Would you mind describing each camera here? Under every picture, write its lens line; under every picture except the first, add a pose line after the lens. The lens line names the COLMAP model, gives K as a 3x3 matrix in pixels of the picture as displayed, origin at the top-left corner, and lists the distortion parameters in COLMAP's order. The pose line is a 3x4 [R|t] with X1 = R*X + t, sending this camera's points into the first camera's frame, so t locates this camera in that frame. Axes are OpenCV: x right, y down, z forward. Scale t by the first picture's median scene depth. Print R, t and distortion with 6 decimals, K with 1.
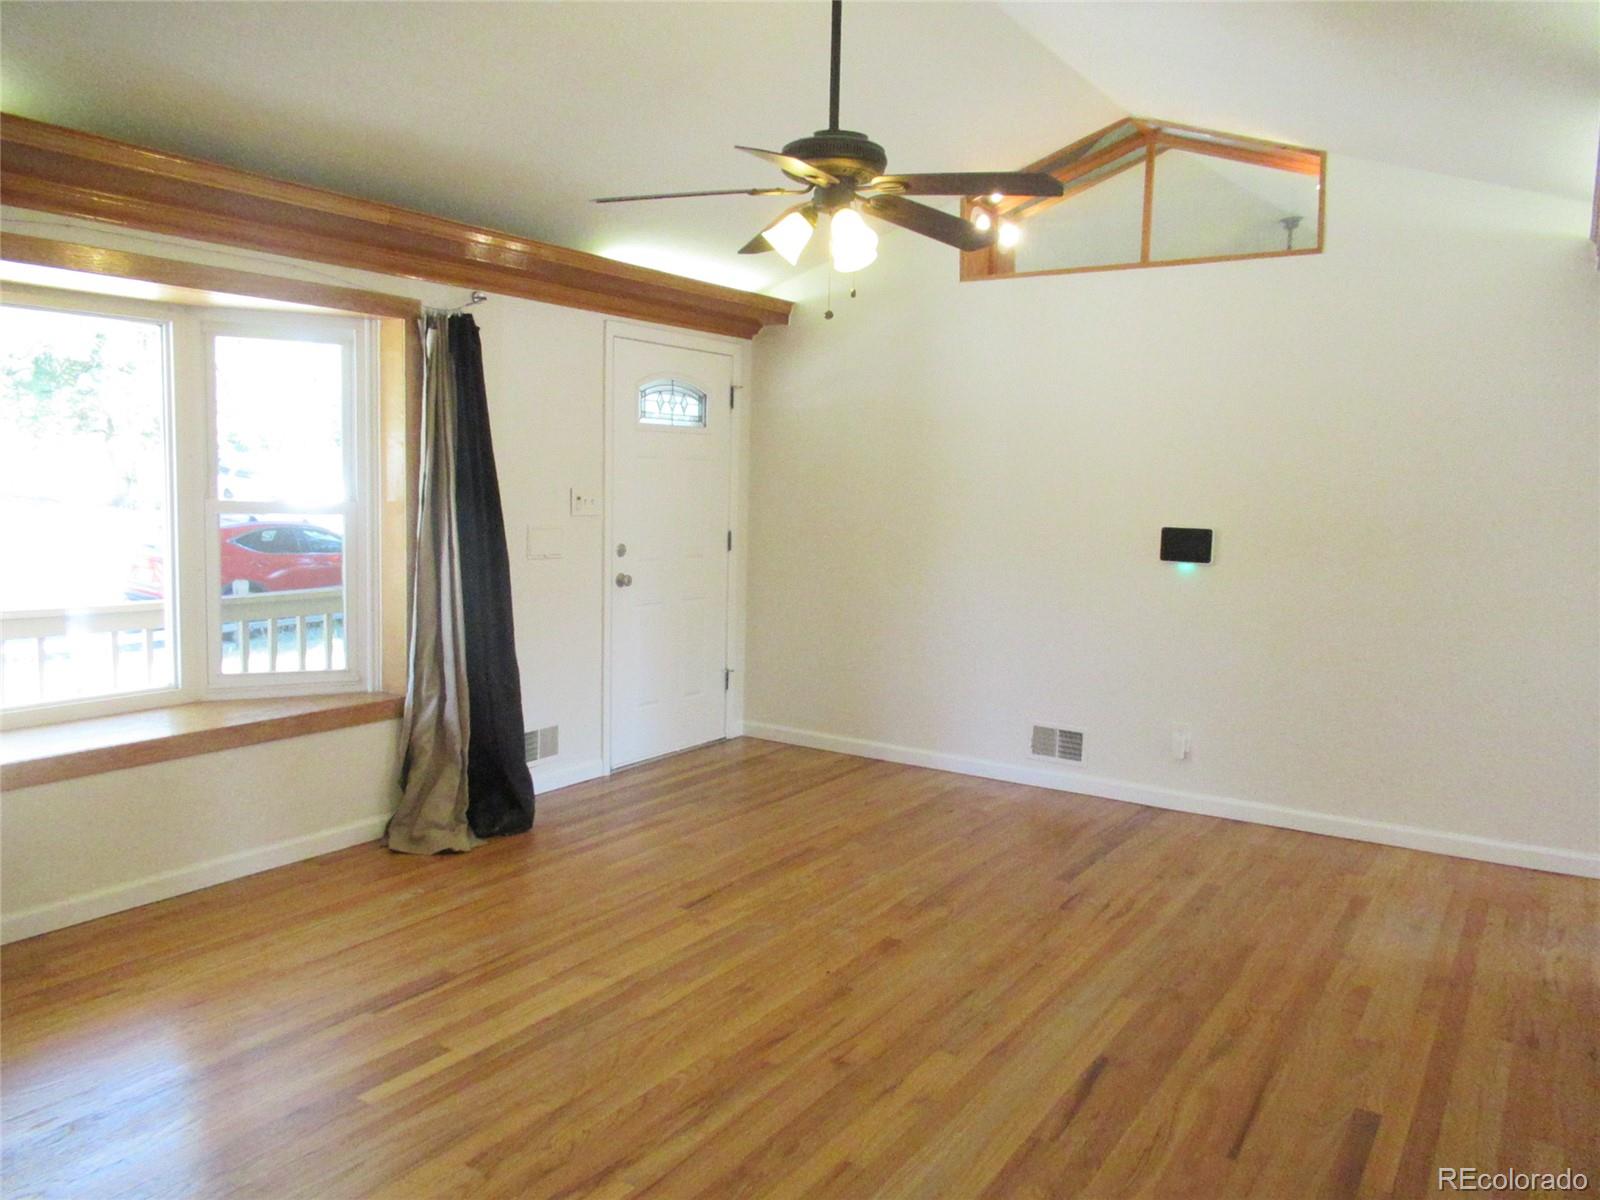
lens RADIAL K [[1183.3, 0, 794.9], [0, 1183.3, 607.9], [0, 0, 1]] dist [-0.018805, 0.014277]
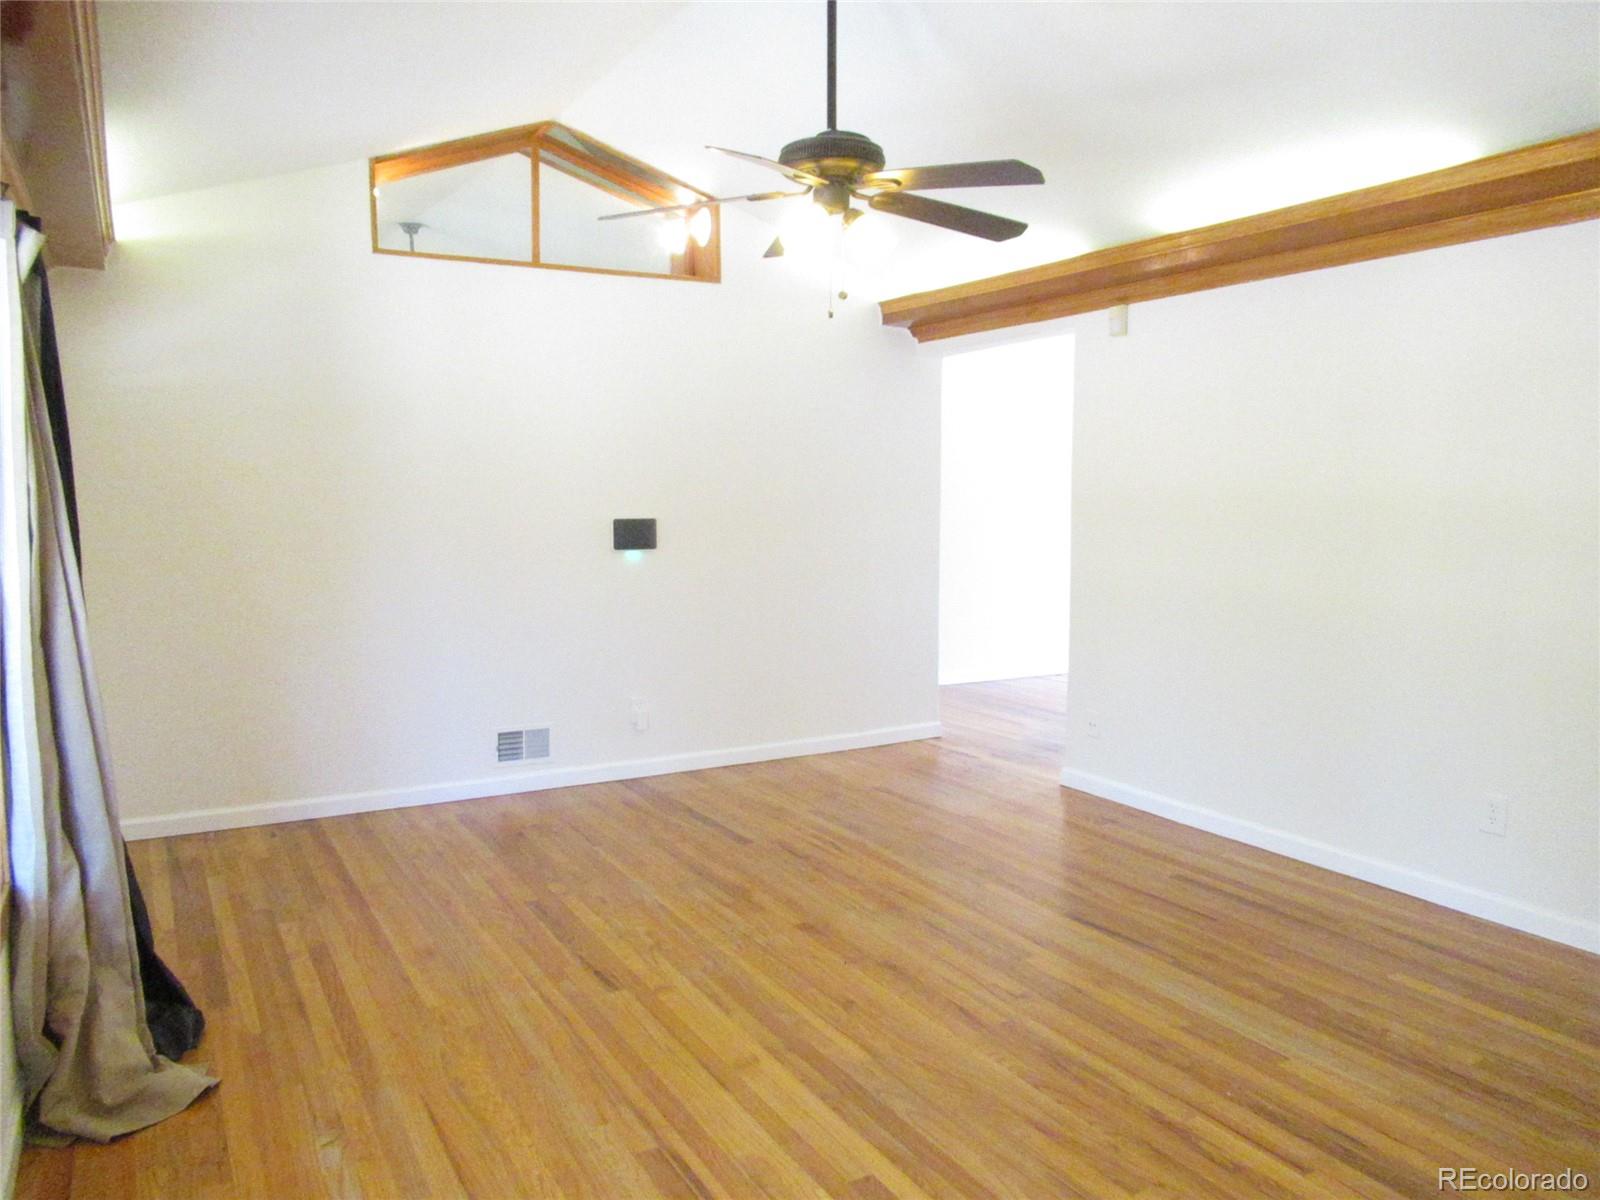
lens RADIAL K [[1183.3, 0, 794.9], [0, 1183.3, 607.9], [0, 0, 1]] dist [-0.018805, 0.014277]
pose [[0.458549, -0.113314, 0.881415, -0.733772], [0.108343, 0.991567, 0.071111, -0.060848], [-0.882040, 0.062887, 0.466959, 0.469536]]
